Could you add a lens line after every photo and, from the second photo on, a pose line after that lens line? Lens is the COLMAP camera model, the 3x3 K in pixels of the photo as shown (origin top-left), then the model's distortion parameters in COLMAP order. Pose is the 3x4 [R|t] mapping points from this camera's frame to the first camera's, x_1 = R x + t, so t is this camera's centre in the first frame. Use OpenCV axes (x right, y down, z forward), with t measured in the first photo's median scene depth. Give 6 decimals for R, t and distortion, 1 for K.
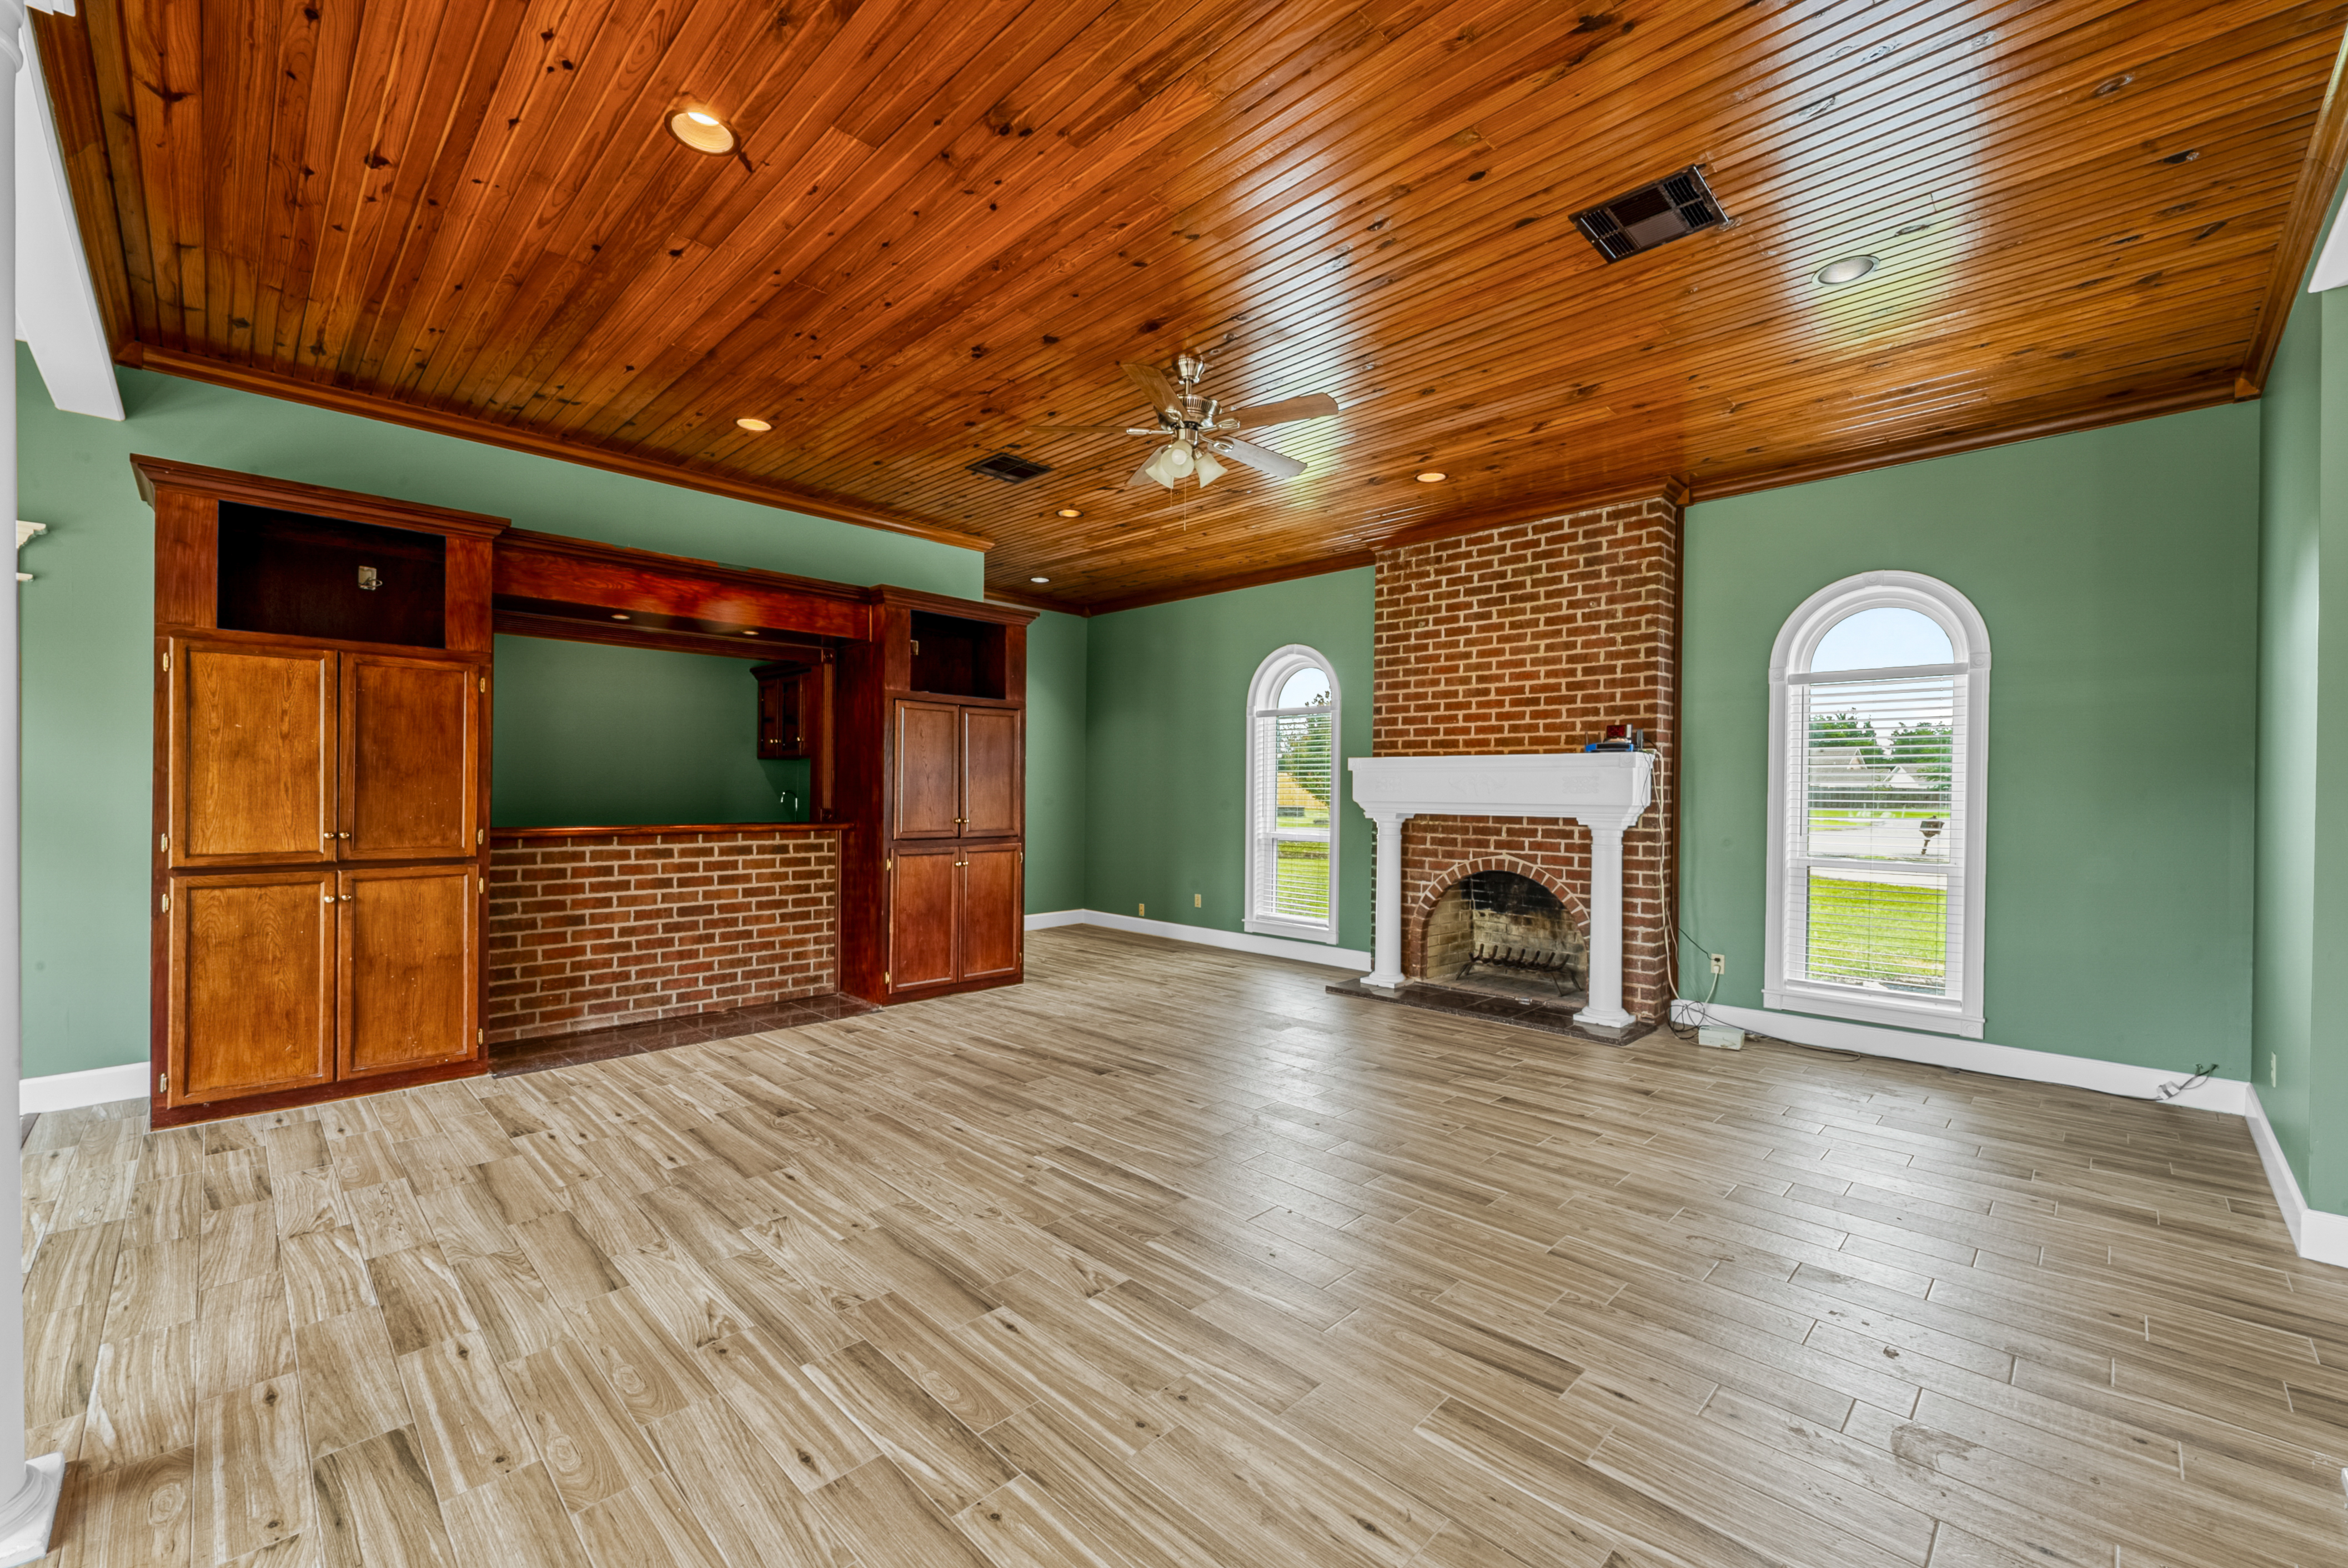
lens RADIAL K [[958.5, 0, 1169.0], [0, 958.5, 780.6], [0, 0, 1]] dist [-0.001430, -0.000397]
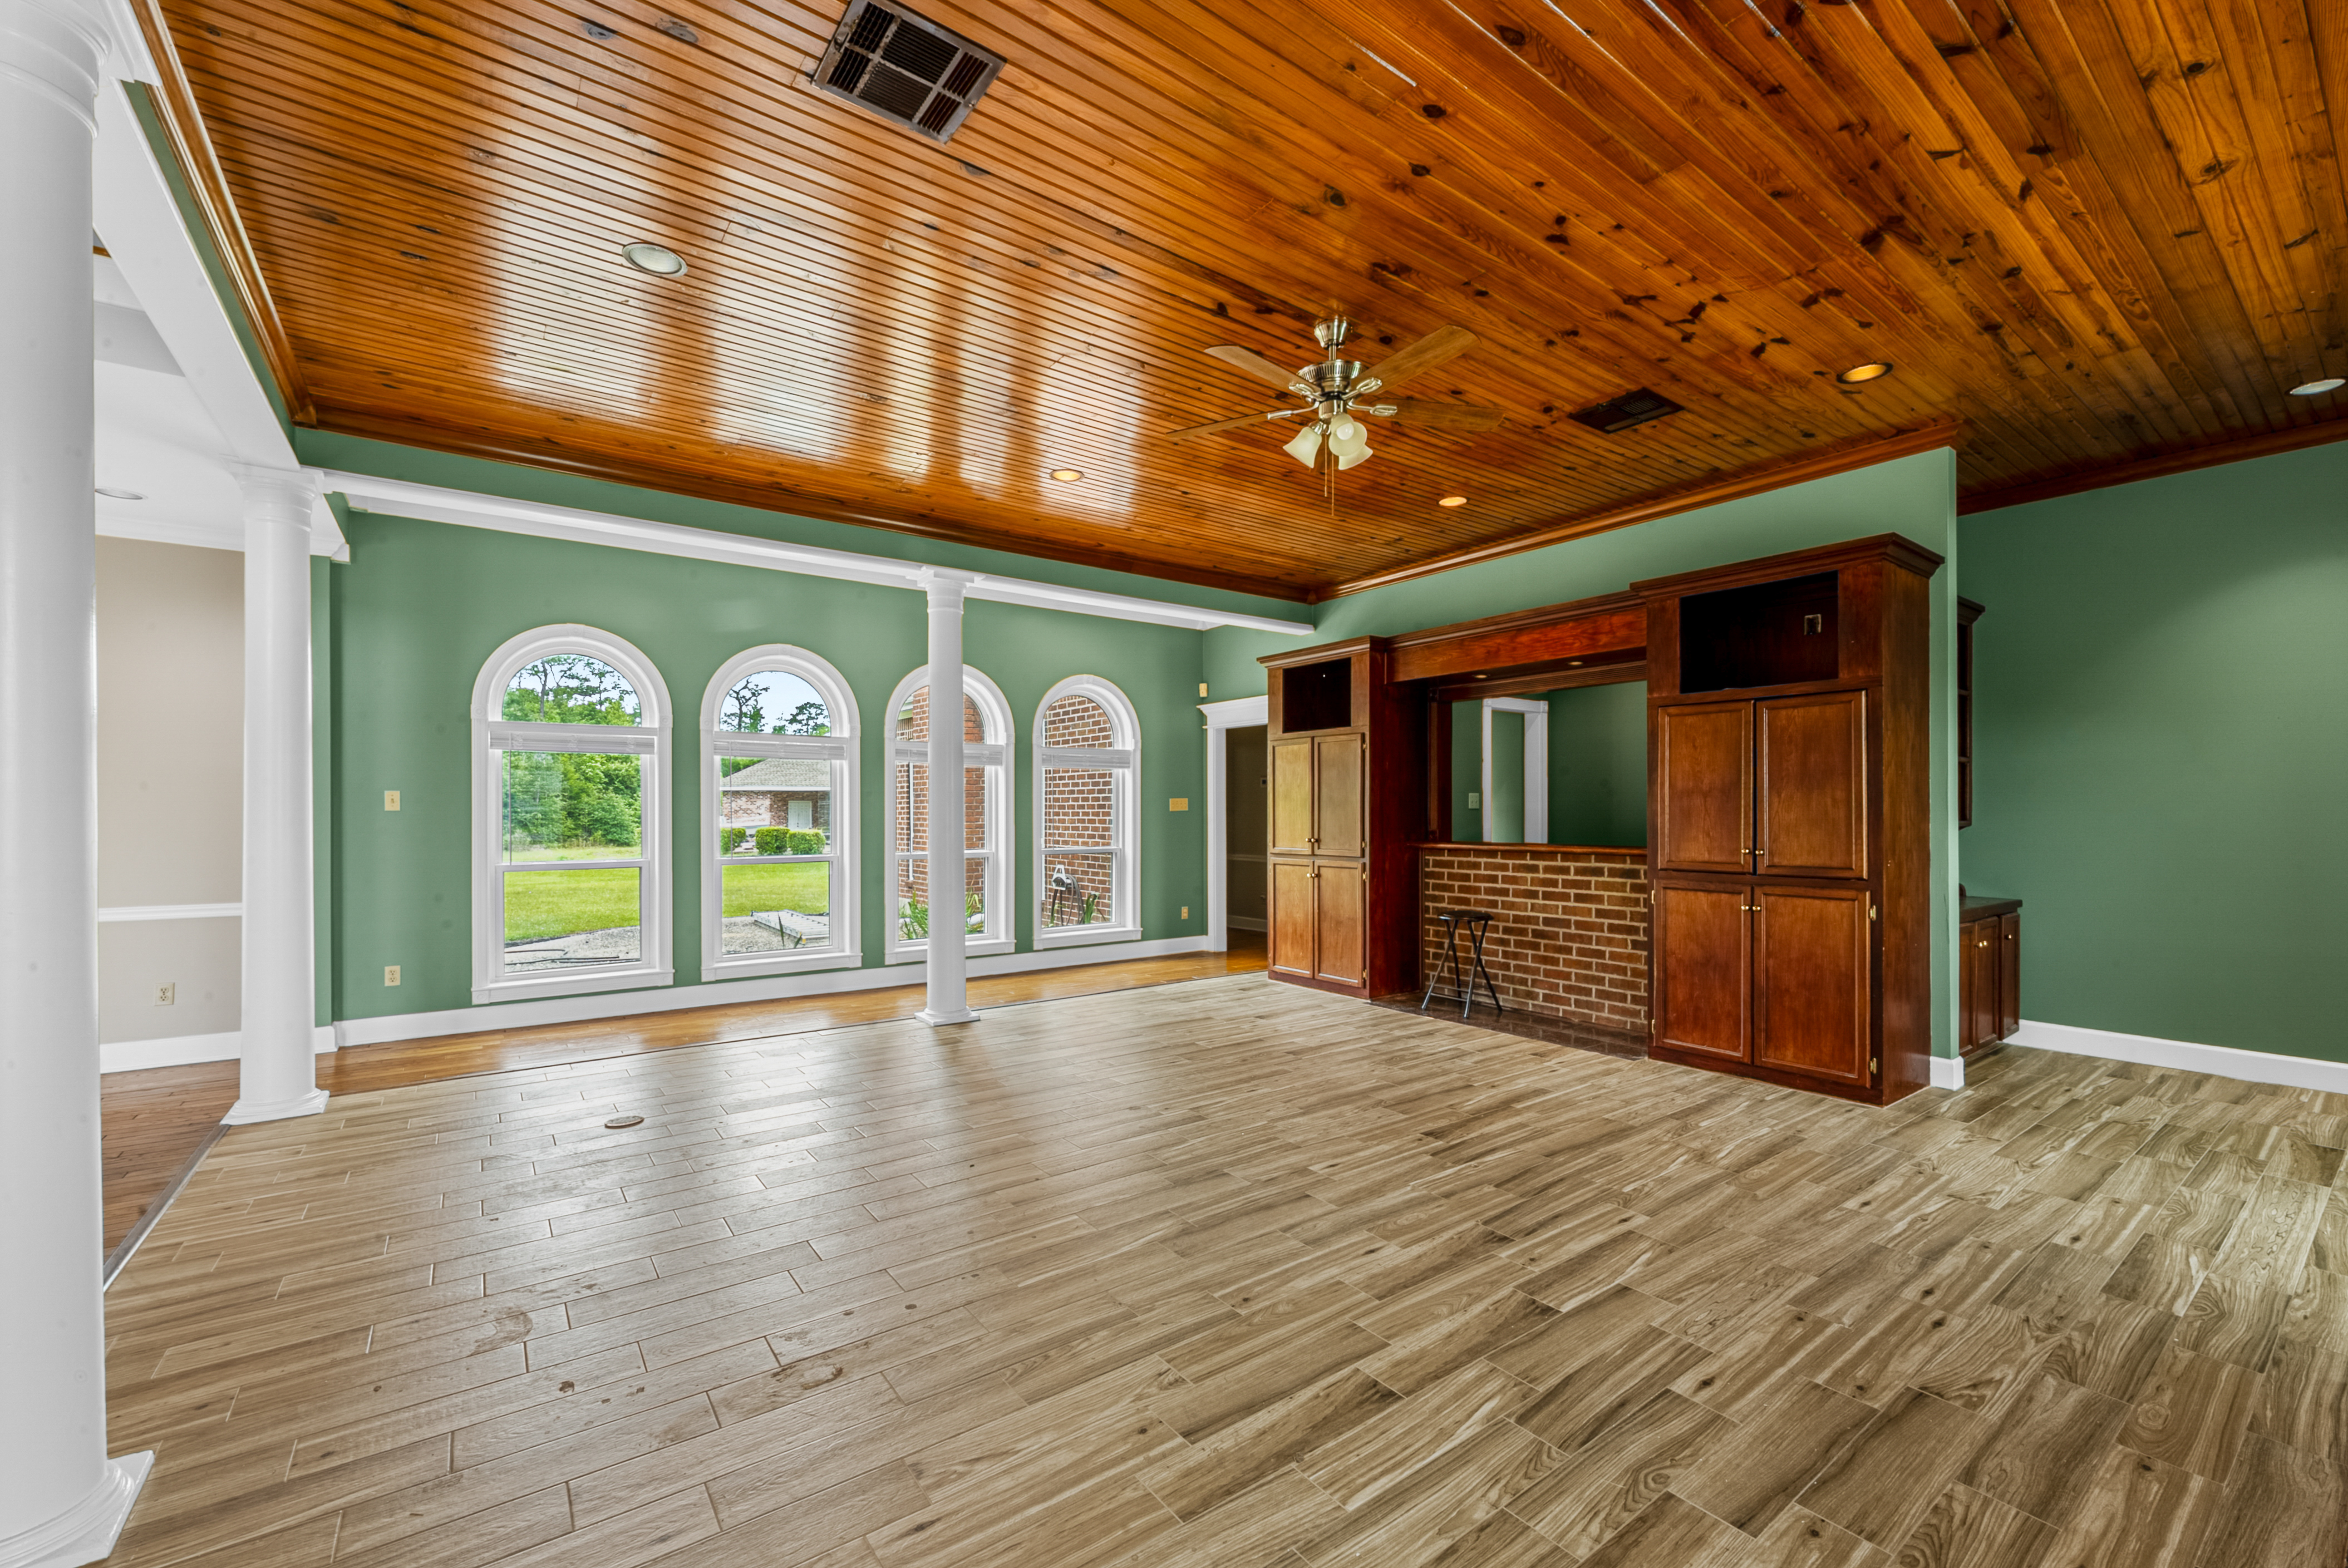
lens RADIAL K [[934.0, 0, 1139.4], [0, 934.0, 794.6], [0, 0, 1]] dist [-0.000745, 0.000000]
pose [[-0.171708, -0.027535, -0.984763, 0.740846], [0.009920, 0.999510, -0.029677, 0.017187], [0.985098, -0.014864, -0.171351, 0.806045]]
